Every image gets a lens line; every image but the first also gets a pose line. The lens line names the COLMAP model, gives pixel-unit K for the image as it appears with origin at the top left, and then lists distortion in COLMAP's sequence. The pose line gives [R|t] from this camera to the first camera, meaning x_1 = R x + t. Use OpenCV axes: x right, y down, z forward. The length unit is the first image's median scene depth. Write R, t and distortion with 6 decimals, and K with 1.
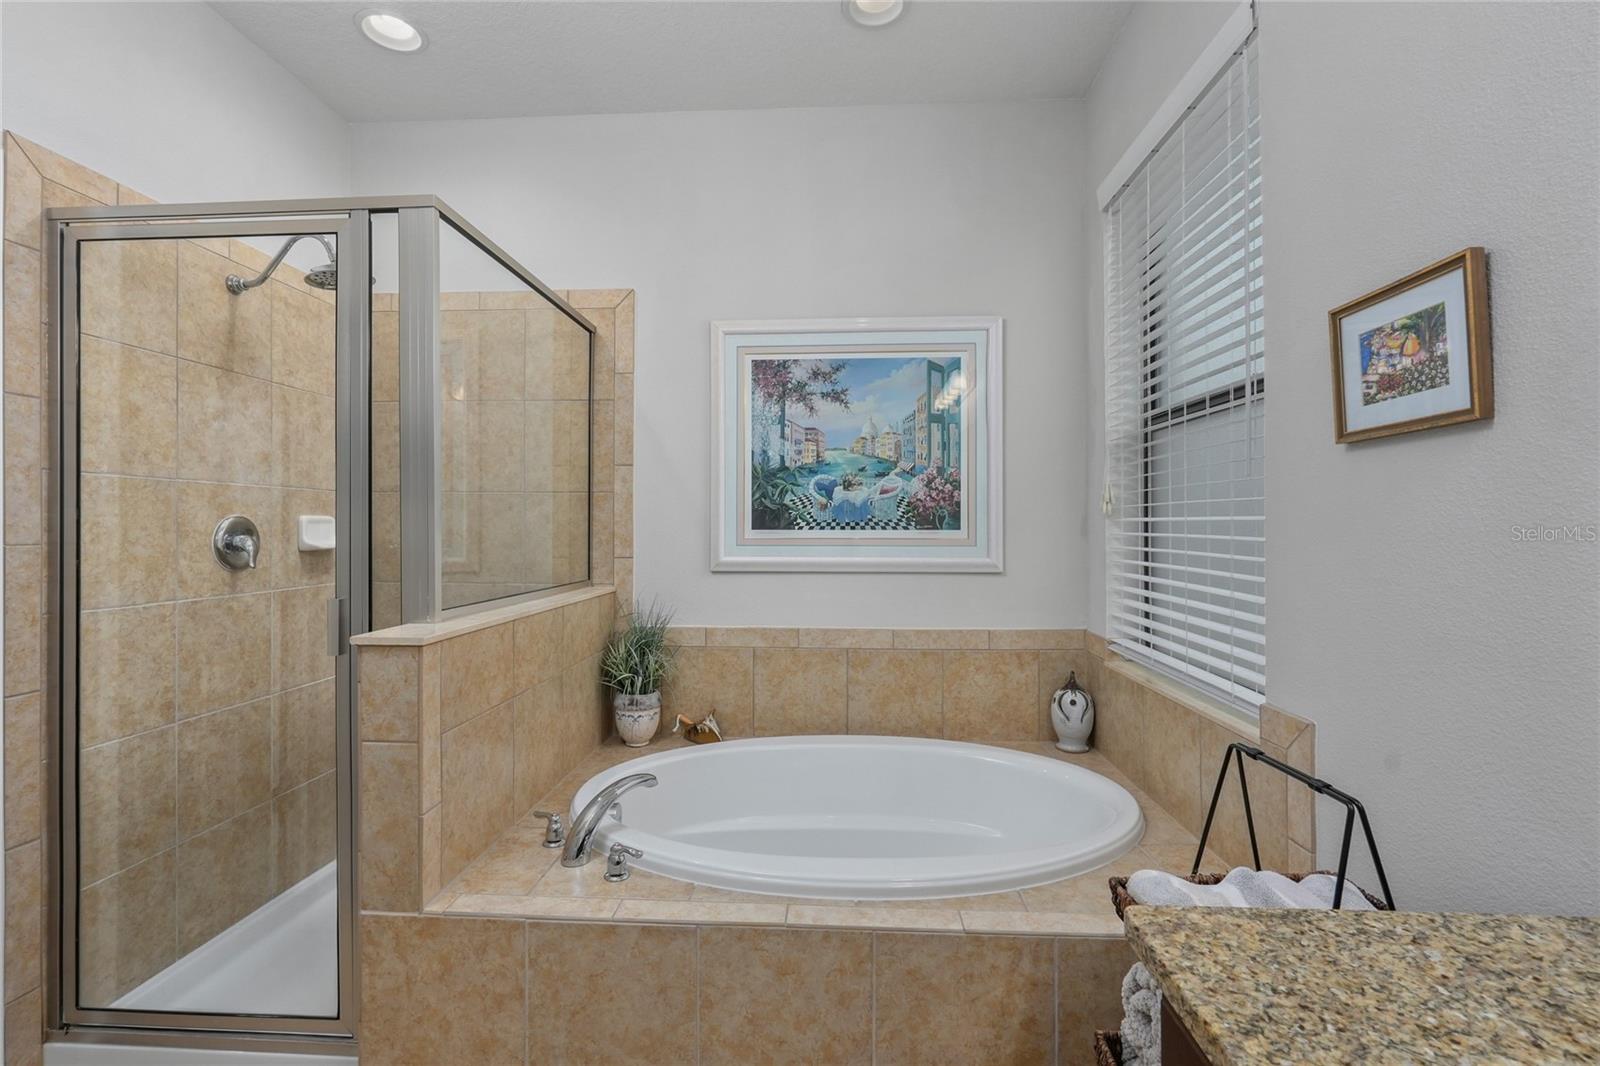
lens RADIAL K [[727.2, 0, 798.5], [0, 727.2, 530.6], [0, 0, 1]] dist [-0.010730, 0.004364]
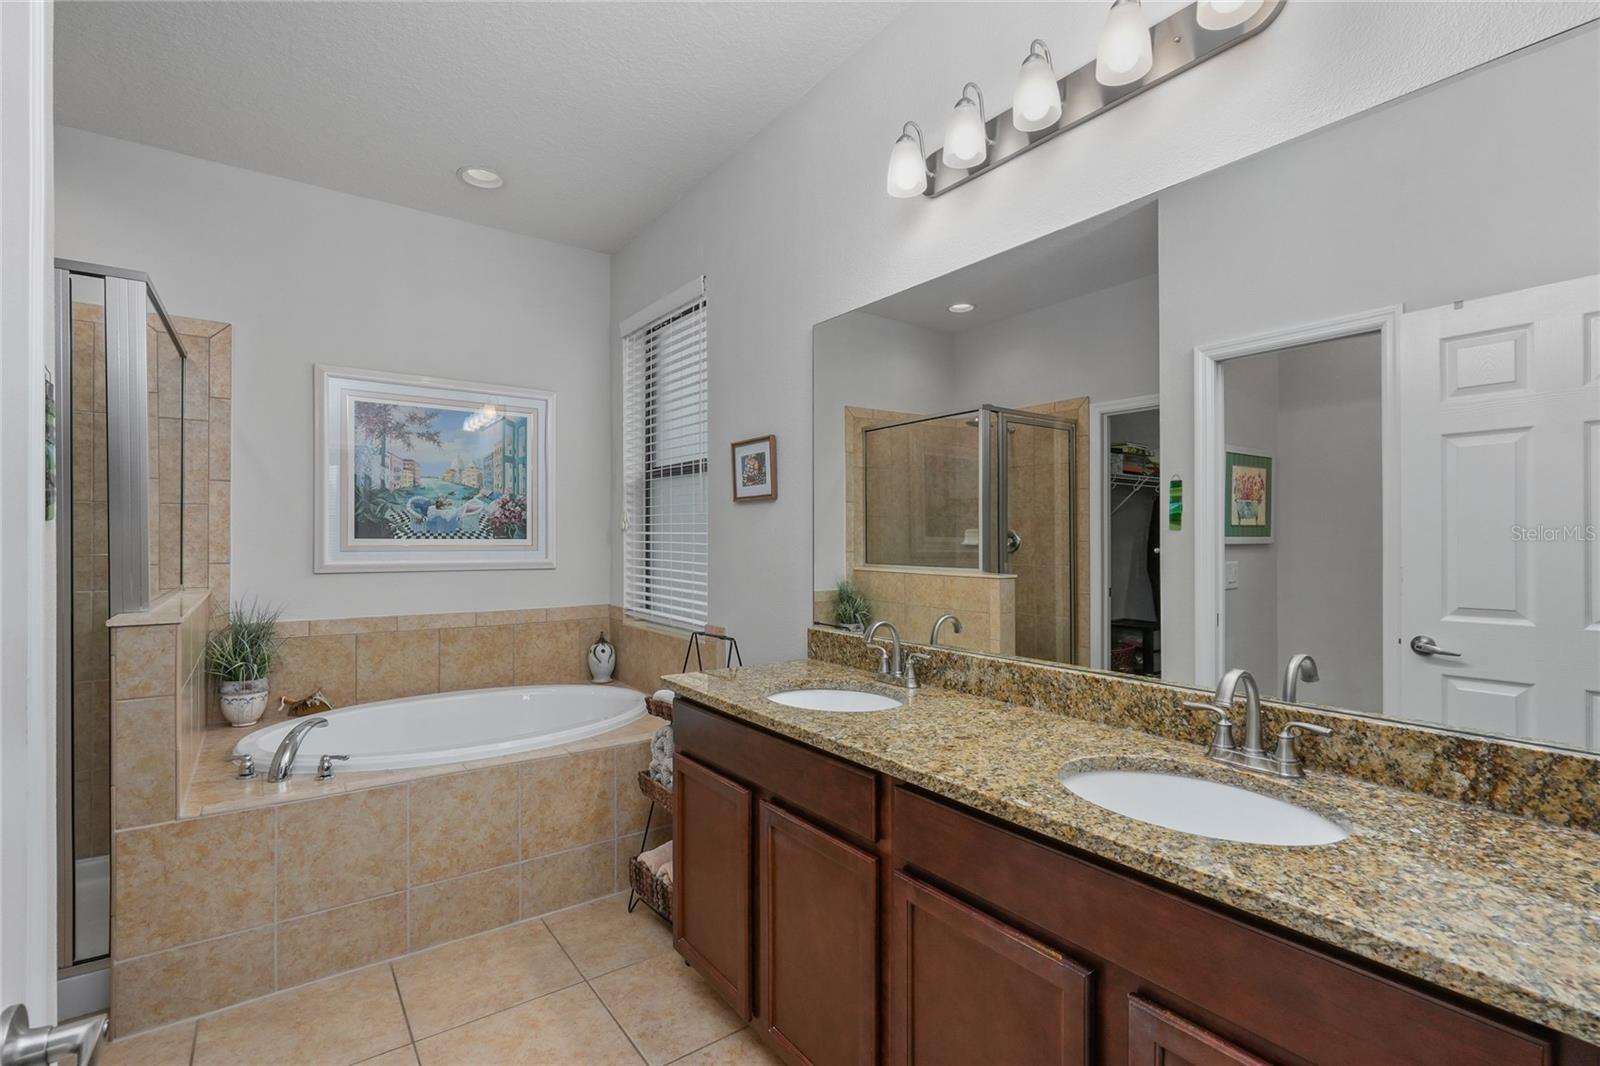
lens RADIAL K [[727.2, 0, 799.5], [0, 727.2, 537.6], [0, 0, 1]] dist [-0.010730, 0.004364]
pose [[0.773248, 0.003374, 0.634095, -0.293652], [-0.001461, 0.999993, -0.003539, 0.000370], [-0.634102, 0.001810, 0.773247, -0.484191]]
